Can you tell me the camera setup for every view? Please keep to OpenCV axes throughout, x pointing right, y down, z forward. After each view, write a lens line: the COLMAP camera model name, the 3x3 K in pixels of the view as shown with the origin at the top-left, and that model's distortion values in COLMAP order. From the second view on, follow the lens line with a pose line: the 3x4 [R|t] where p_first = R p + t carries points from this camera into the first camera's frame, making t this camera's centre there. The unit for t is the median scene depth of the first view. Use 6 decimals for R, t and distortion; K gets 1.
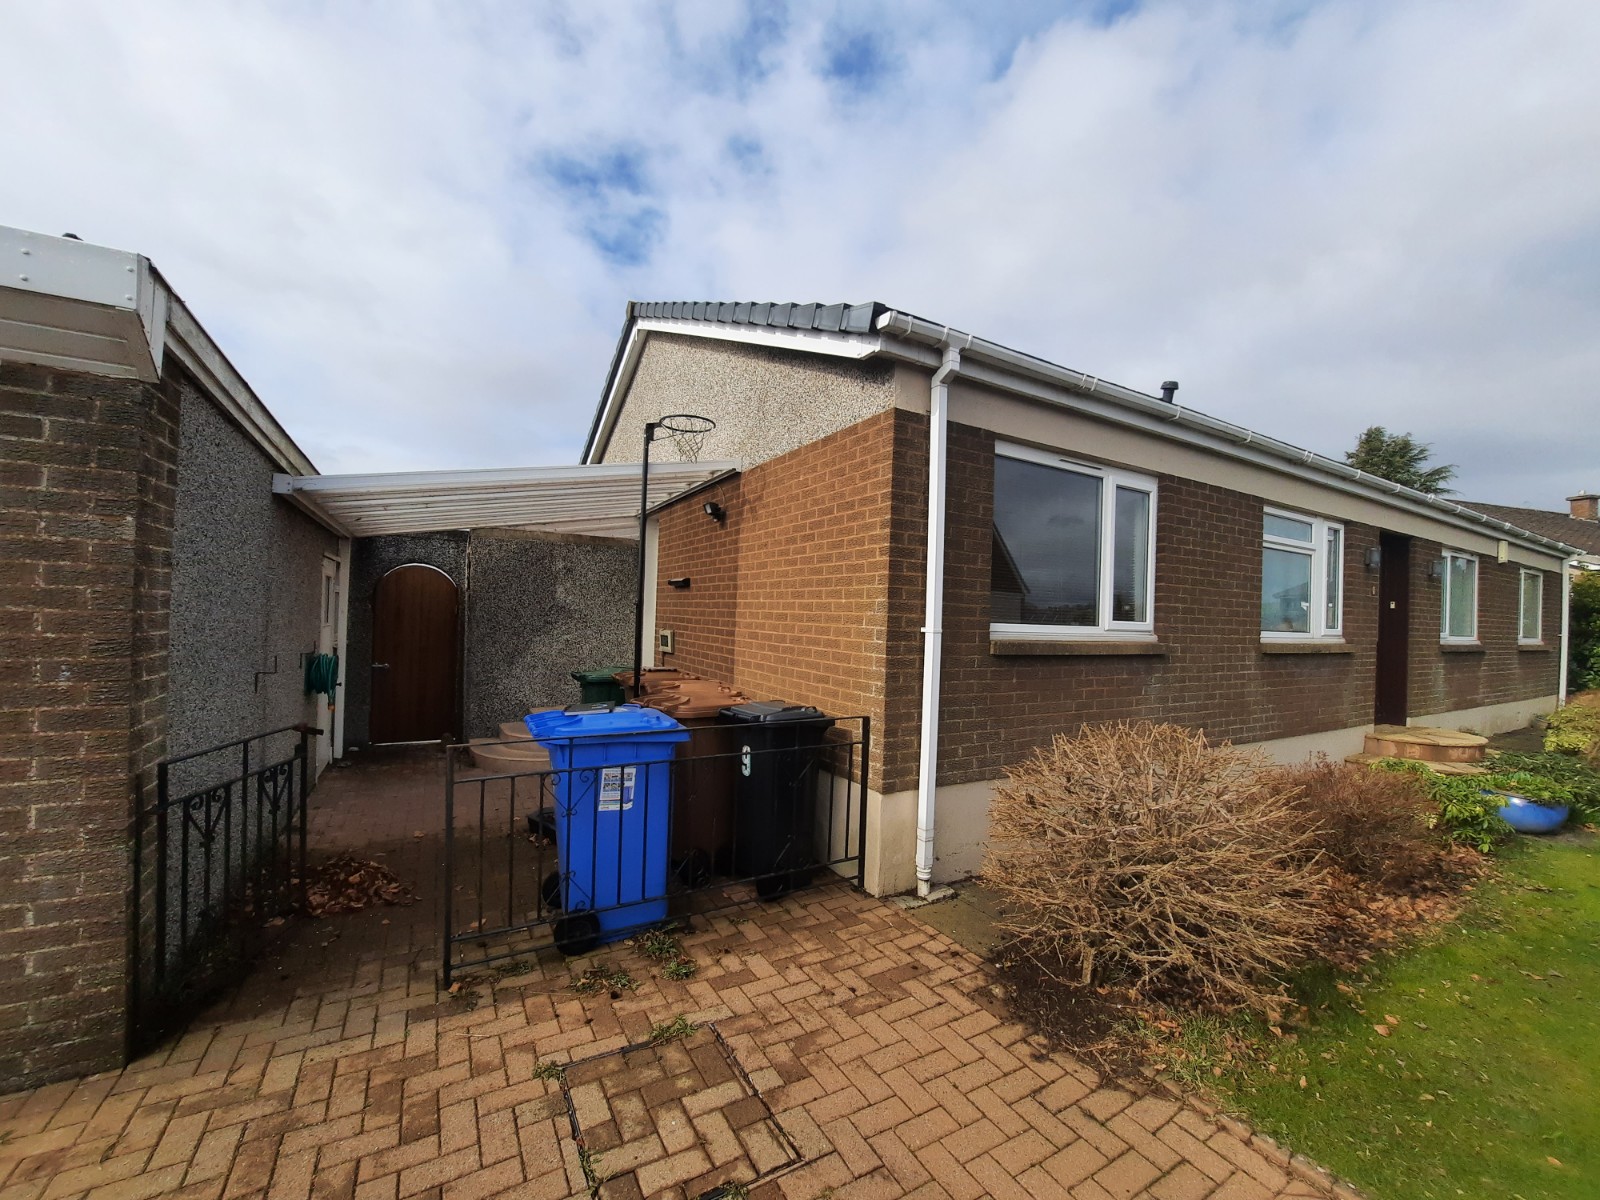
lens RADIAL K [[628.8, 0, 801.7], [0, 628.8, 612.0], [0, 0, 1]] dist [-0.021029, 0.000141]
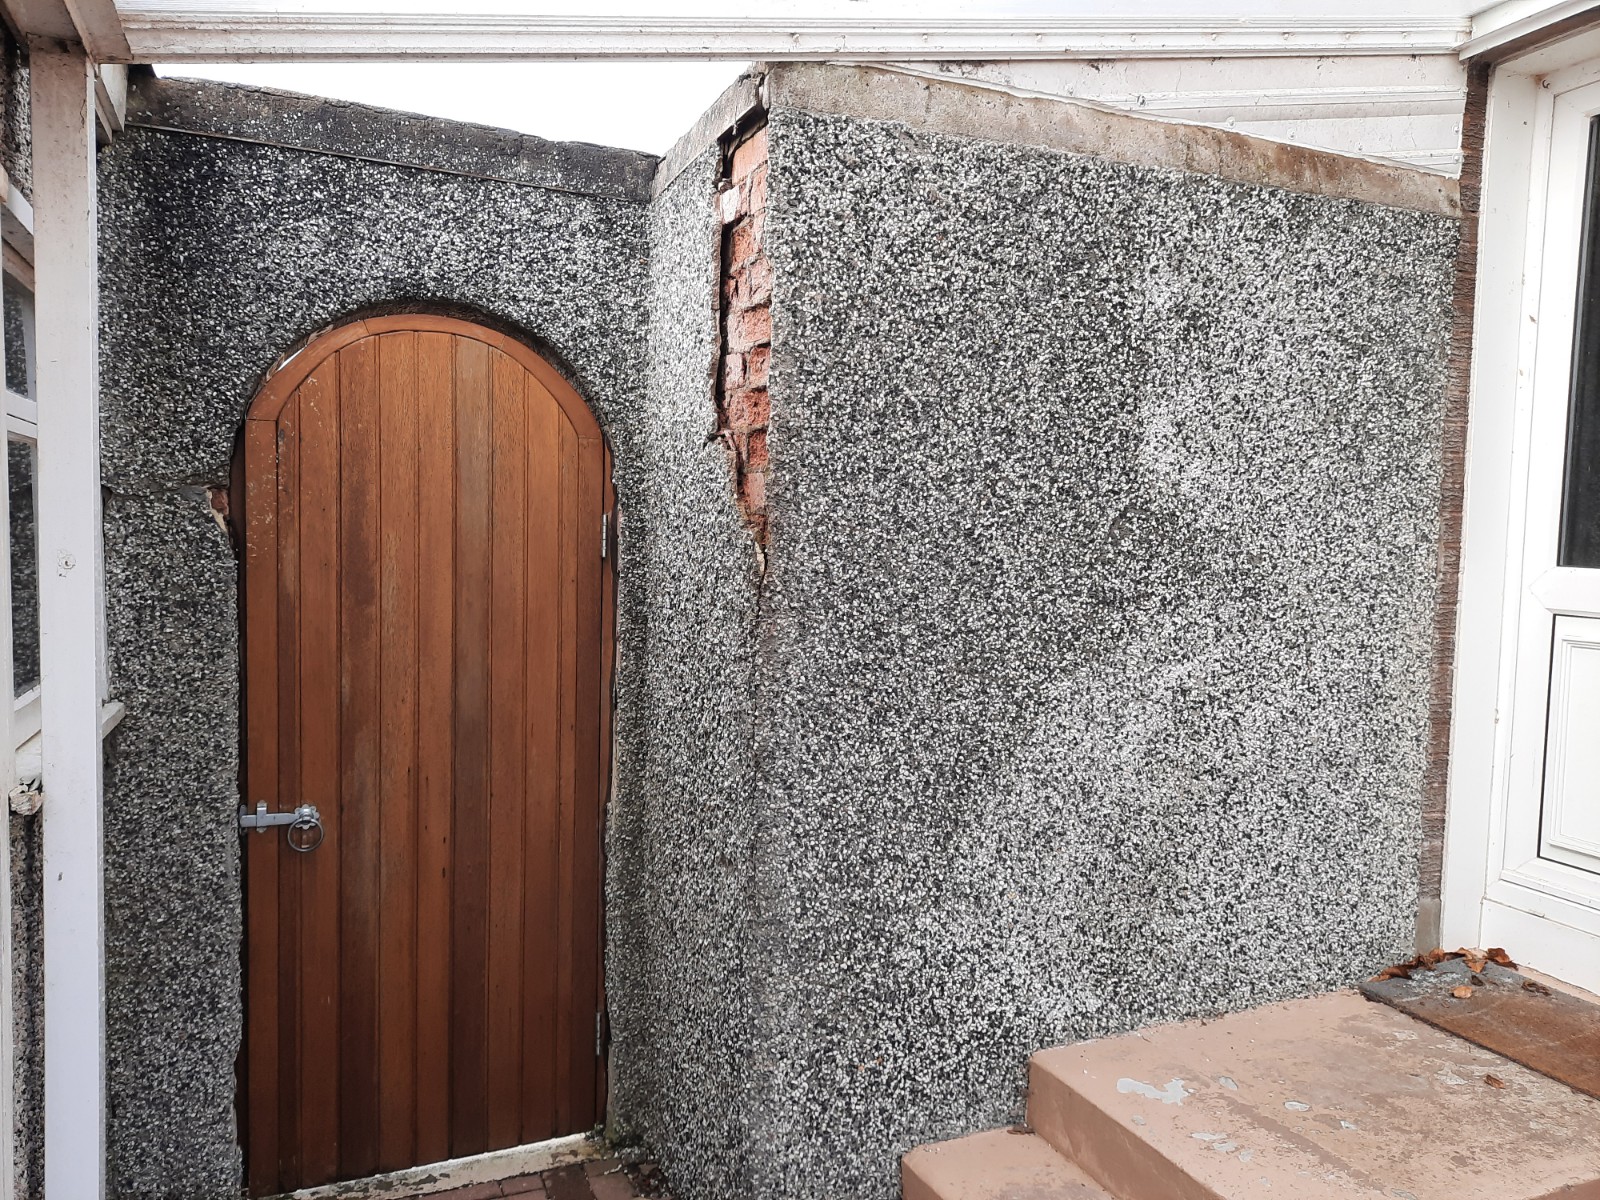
lens RADIAL K [[1150.2, 0, 790.3], [0, 1150.2, 601.2], [0, 0, 1]] dist [0.037965, -0.038961]
pose [[0.991853, 0.000477, -0.127388, -0.930624], [0.008430, 0.997555, 0.069369, -0.016209], [0.127109, -0.069877, 0.989424, 1.311423]]
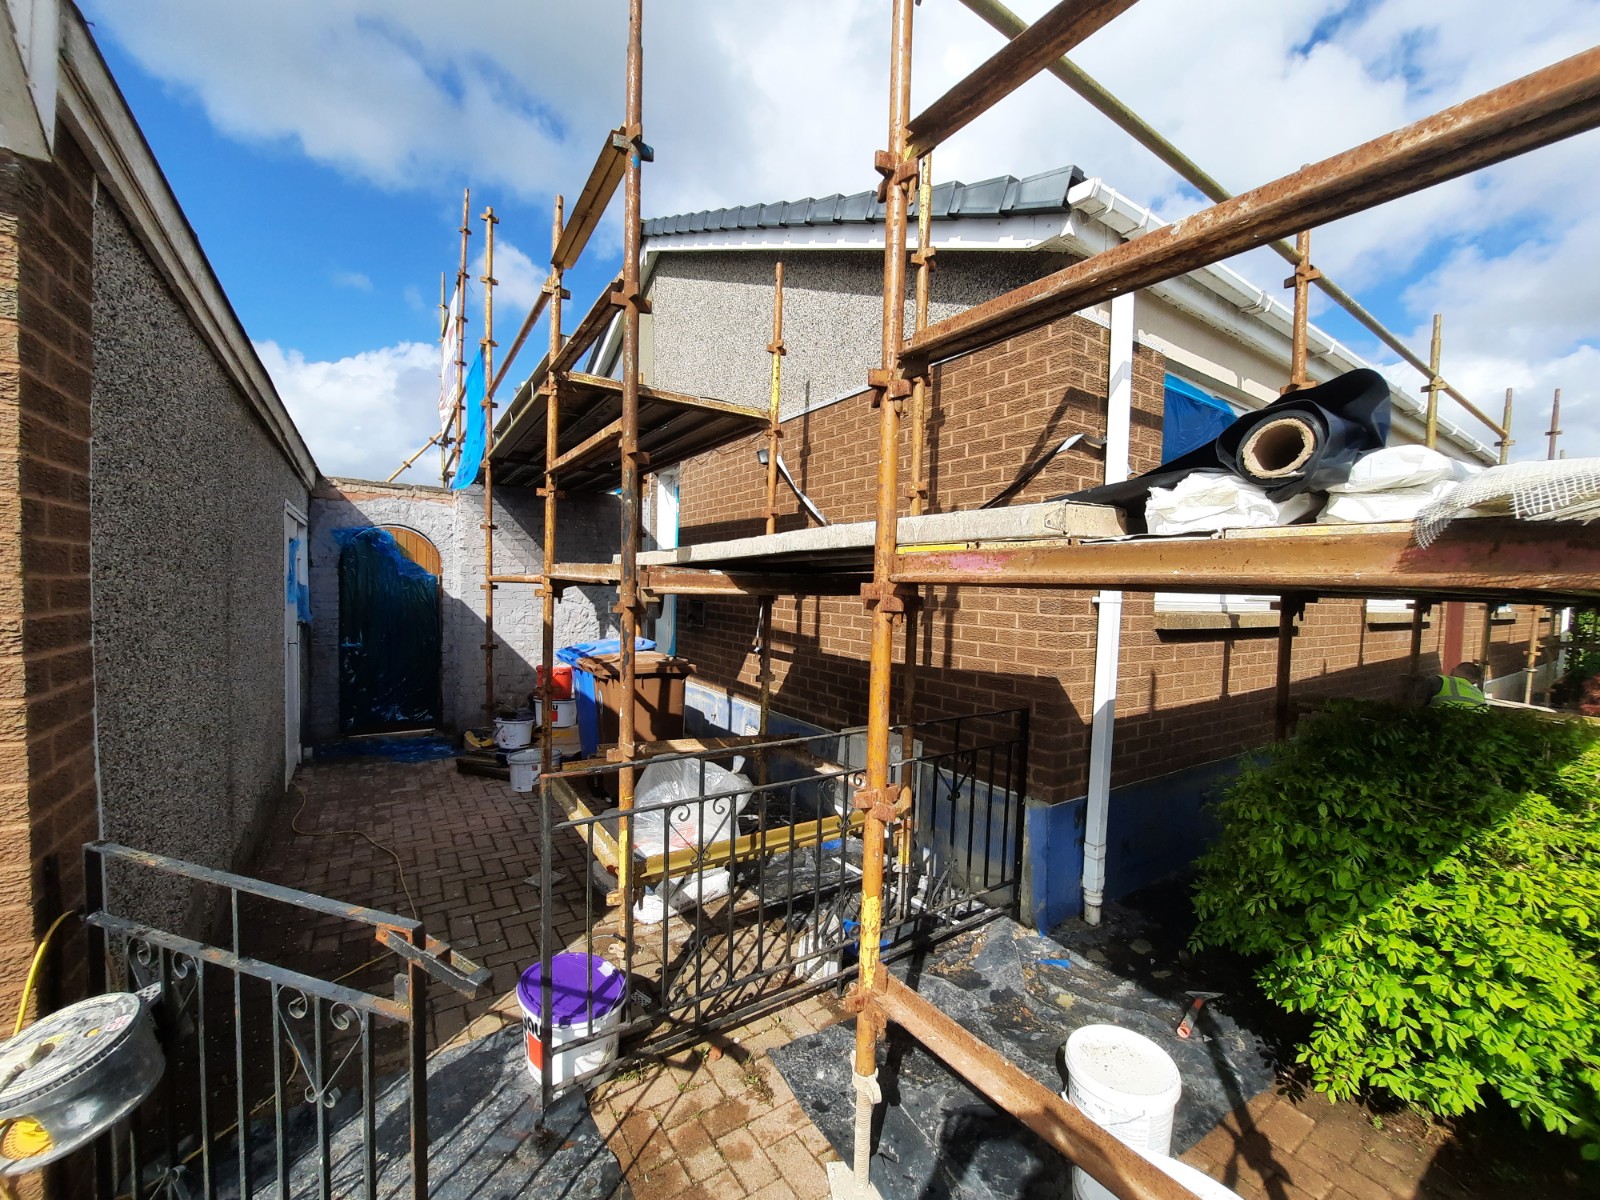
lens RADIAL K [[628.8, 0, 800.7], [0, 628.8, 610.8], [0, 0, 1]] dist [-0.021029, 0.000141]
pose [[0.998100, -0.006111, 0.061318, -0.223494], [0.003261, 0.998914, 0.046482, 0.003923], [-0.061536, -0.046194, 0.997035, 0.217665]]
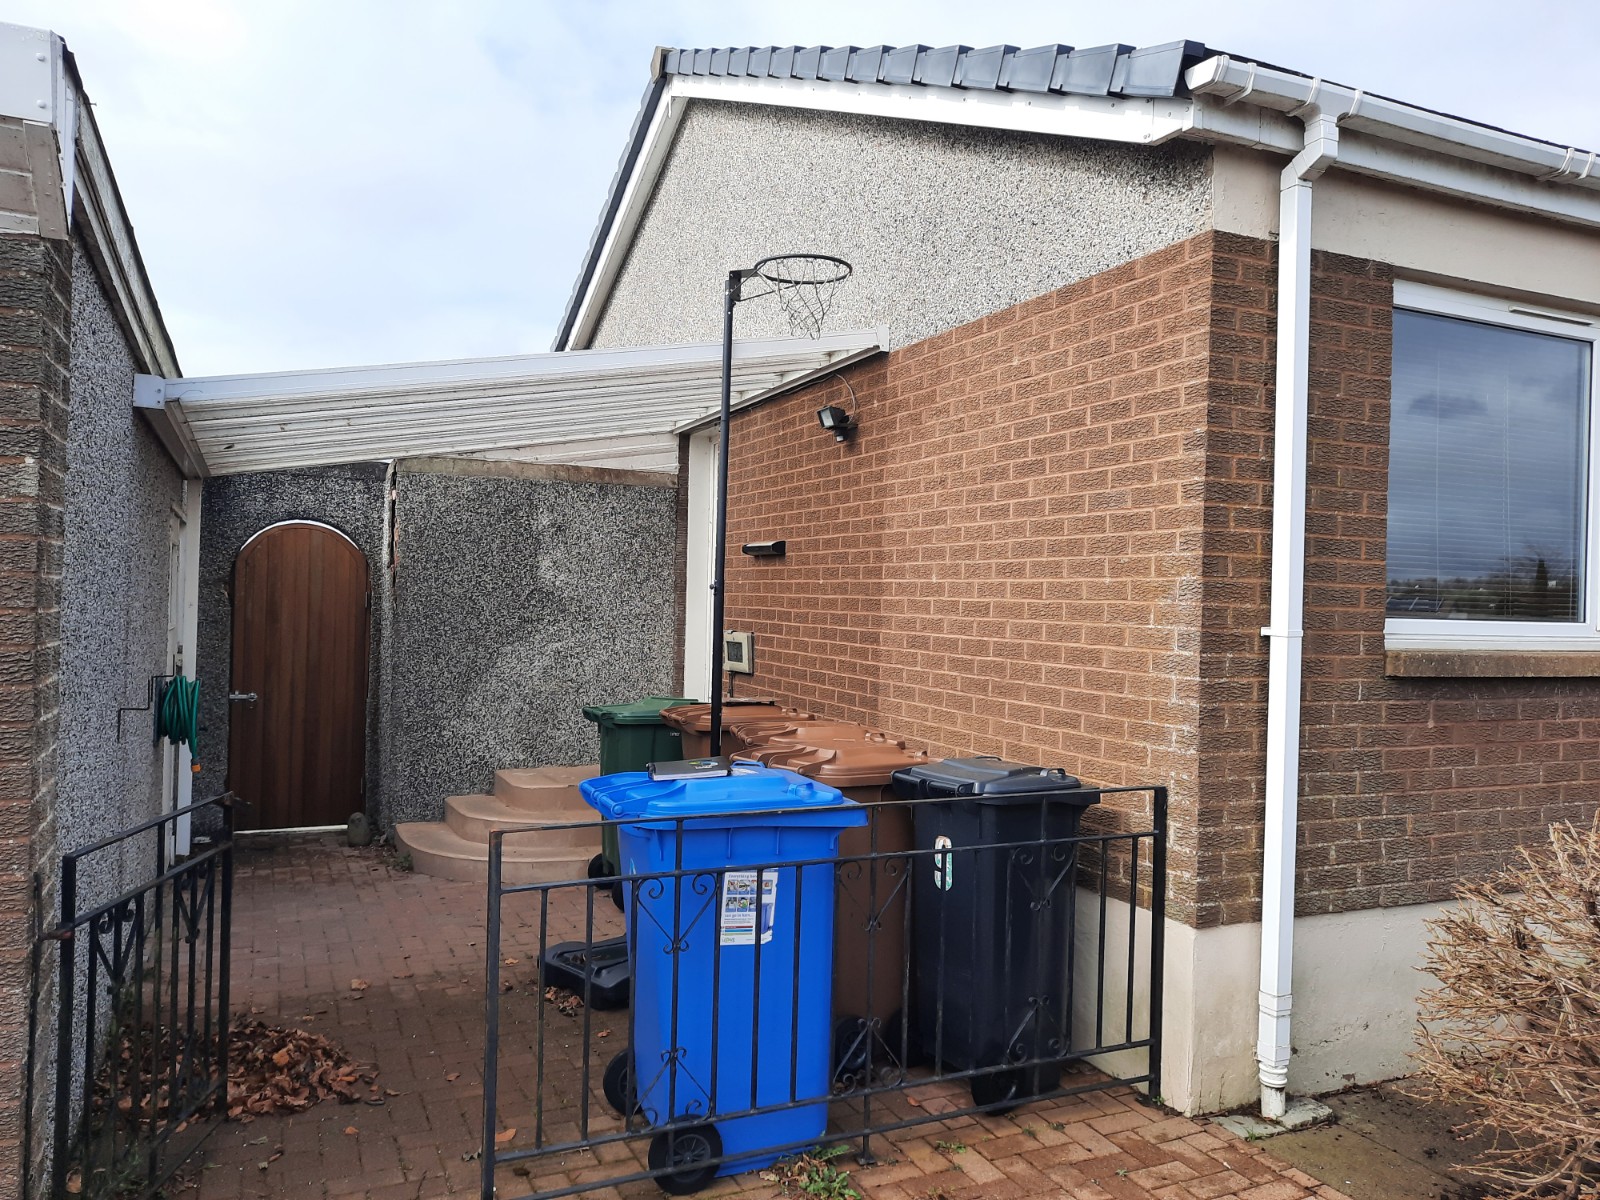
lens RADIAL K [[1150.2, 0, 795.5], [0, 1150.2, 600.0], [0, 0, 1]] dist [0.037965, -0.038961]
pose [[0.995142, -0.007280, -0.098181, -0.113274], [0.007490, 0.999970, 0.001768, -0.004111], [0.098165, -0.002495, 0.995167, -0.049334]]
